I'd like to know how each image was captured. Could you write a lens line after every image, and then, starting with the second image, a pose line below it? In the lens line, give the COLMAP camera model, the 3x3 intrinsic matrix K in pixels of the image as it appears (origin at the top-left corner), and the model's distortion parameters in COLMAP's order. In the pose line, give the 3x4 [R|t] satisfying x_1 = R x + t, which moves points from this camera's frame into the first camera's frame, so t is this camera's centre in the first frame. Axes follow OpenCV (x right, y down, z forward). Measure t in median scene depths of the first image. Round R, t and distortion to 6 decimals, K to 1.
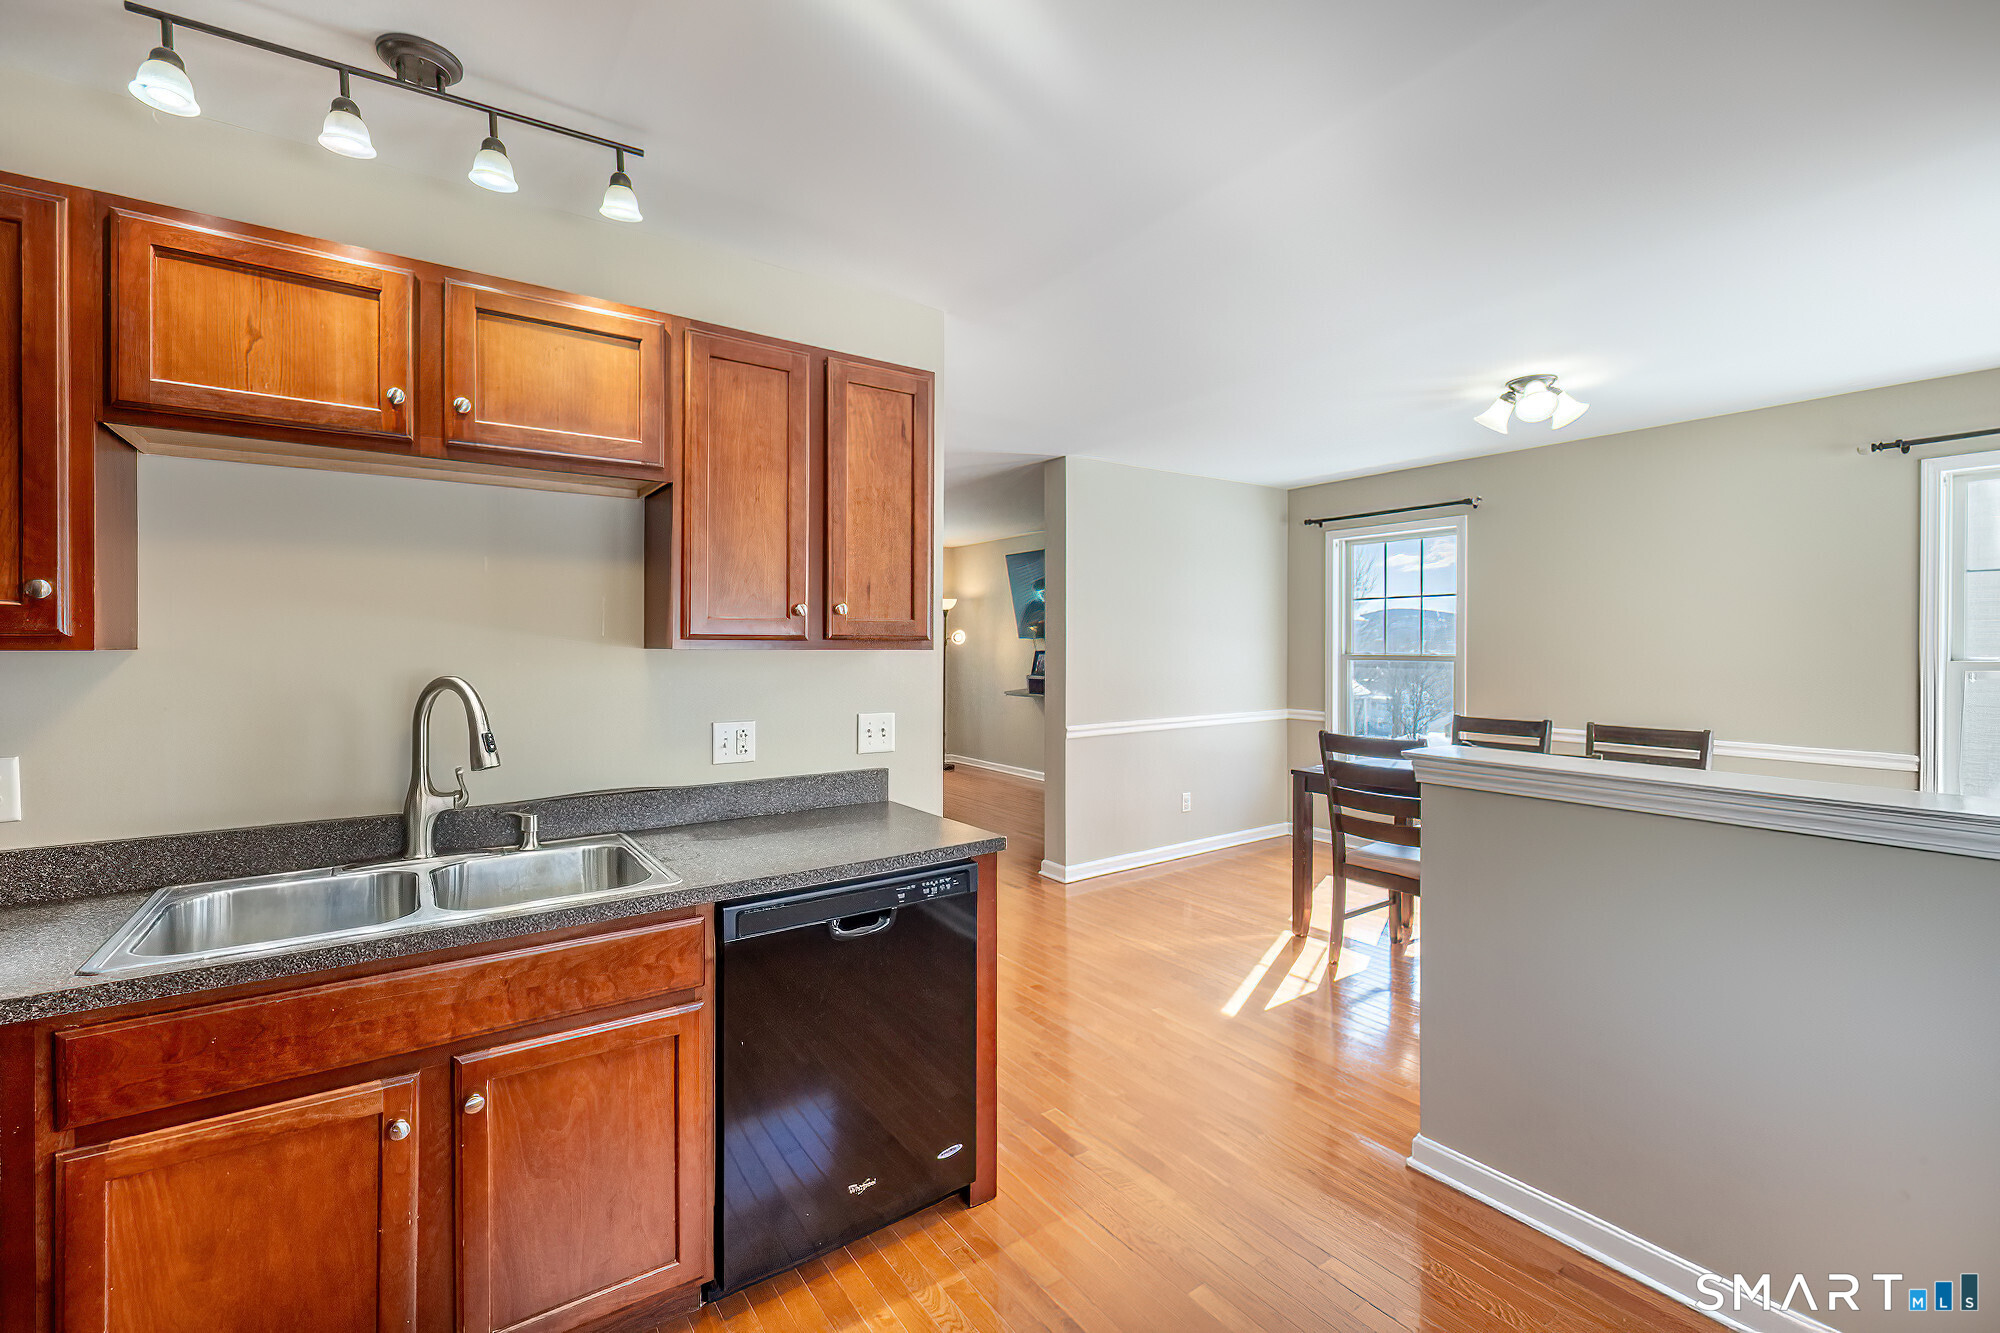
lens RADIAL K [[860.6, 0, 1015.8], [0, 860.6, 655.7], [0, 0, 1]] dist [-0.001182, -0.001168]
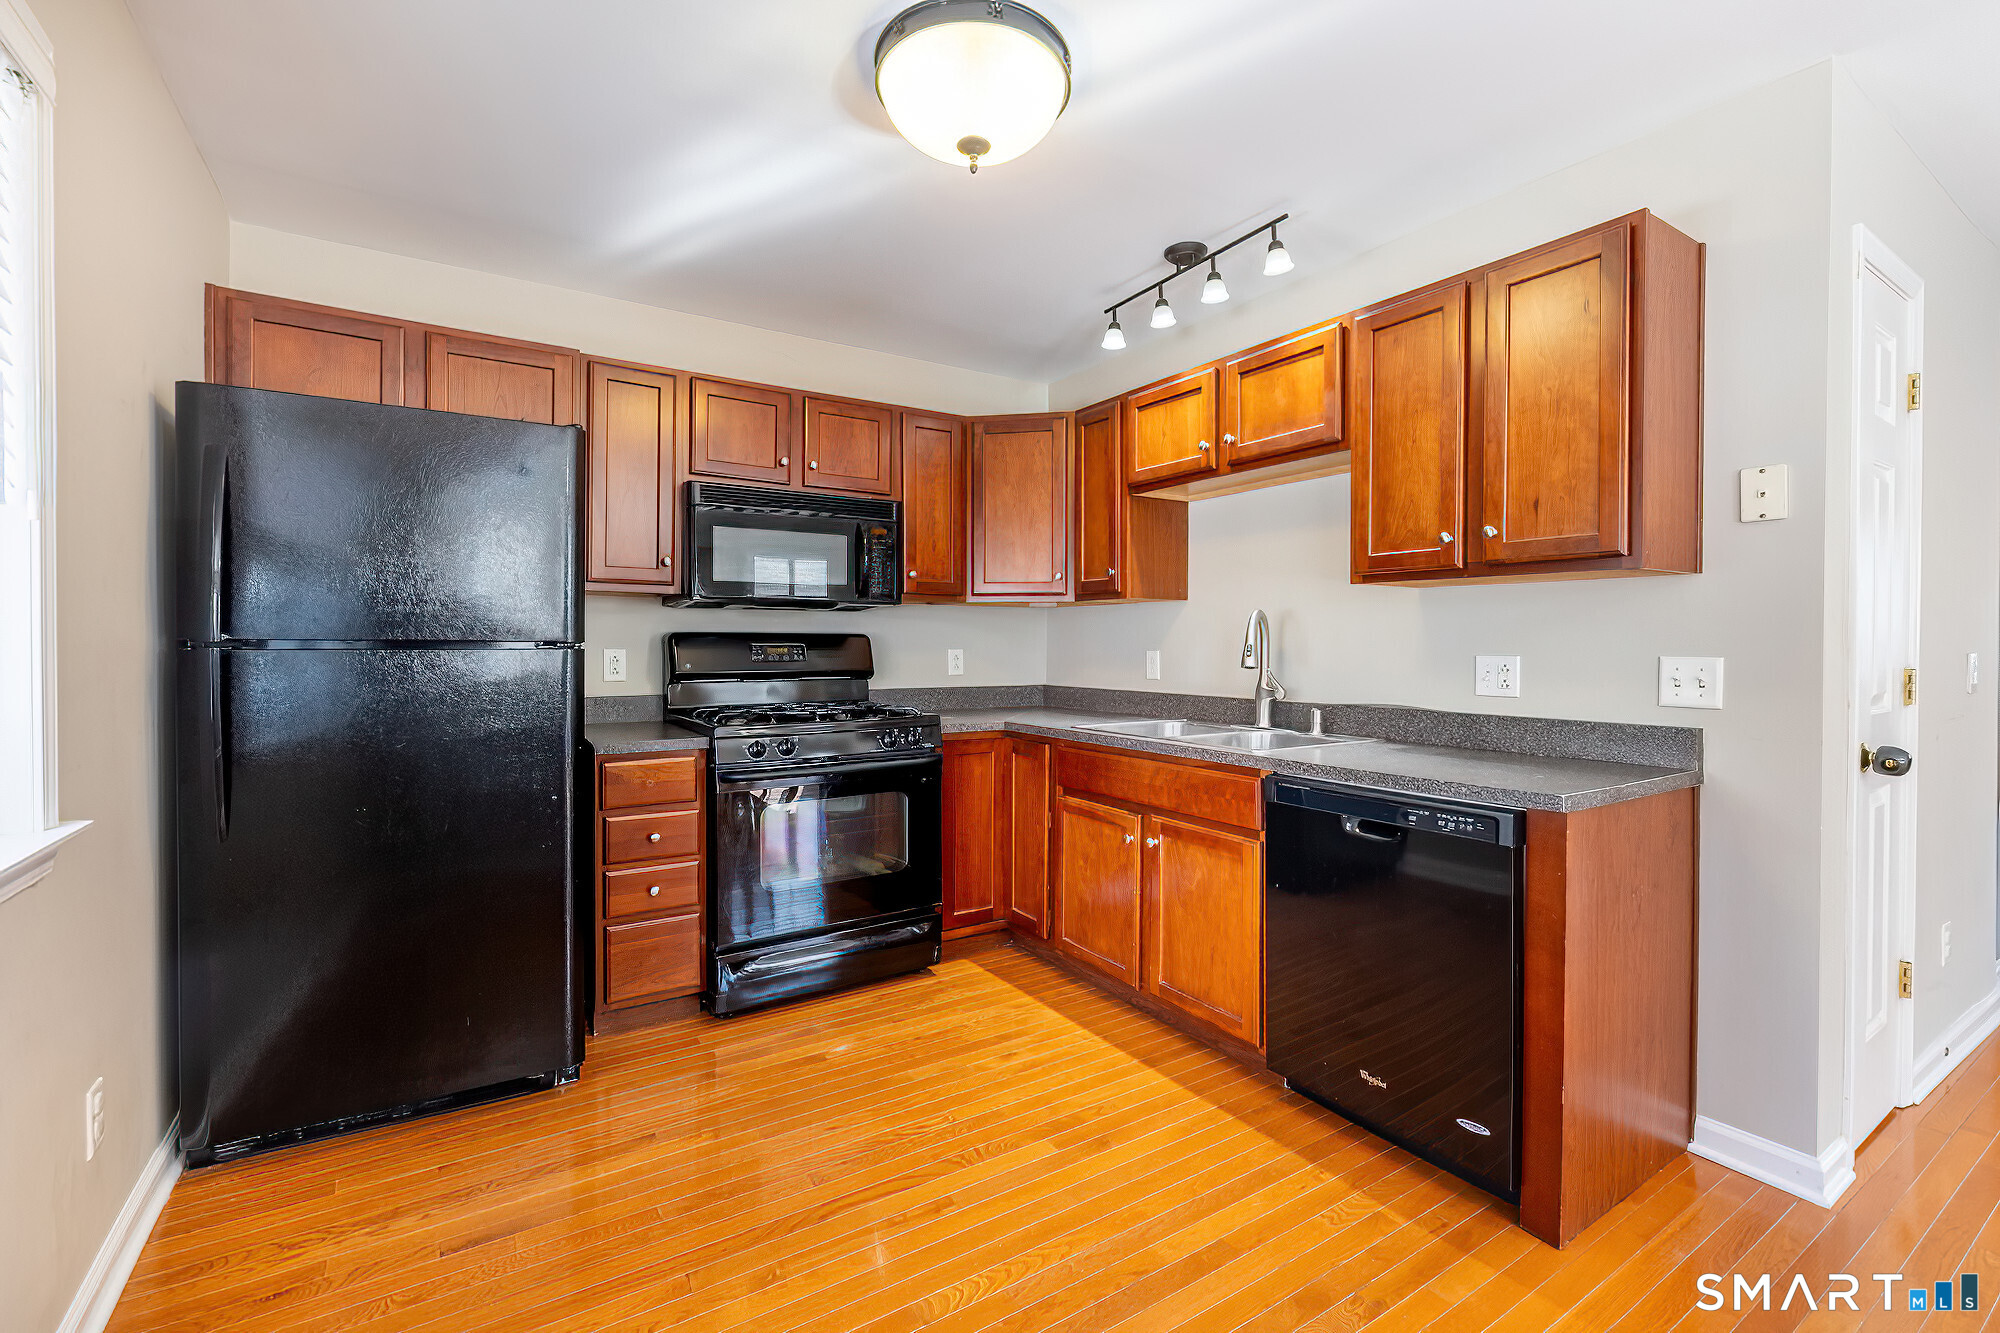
lens RADIAL K [[860.6, 0, 1016.7], [0, 860.6, 653.9], [0, 0, 1]] dist [-0.001182, -0.001168]
pose [[-0.029220, 0.011768, -0.999504, 0.890899], [-0.013168, 0.999839, 0.012157, 0.088551], [0.999486, 0.013517, -0.029060, 0.592988]]
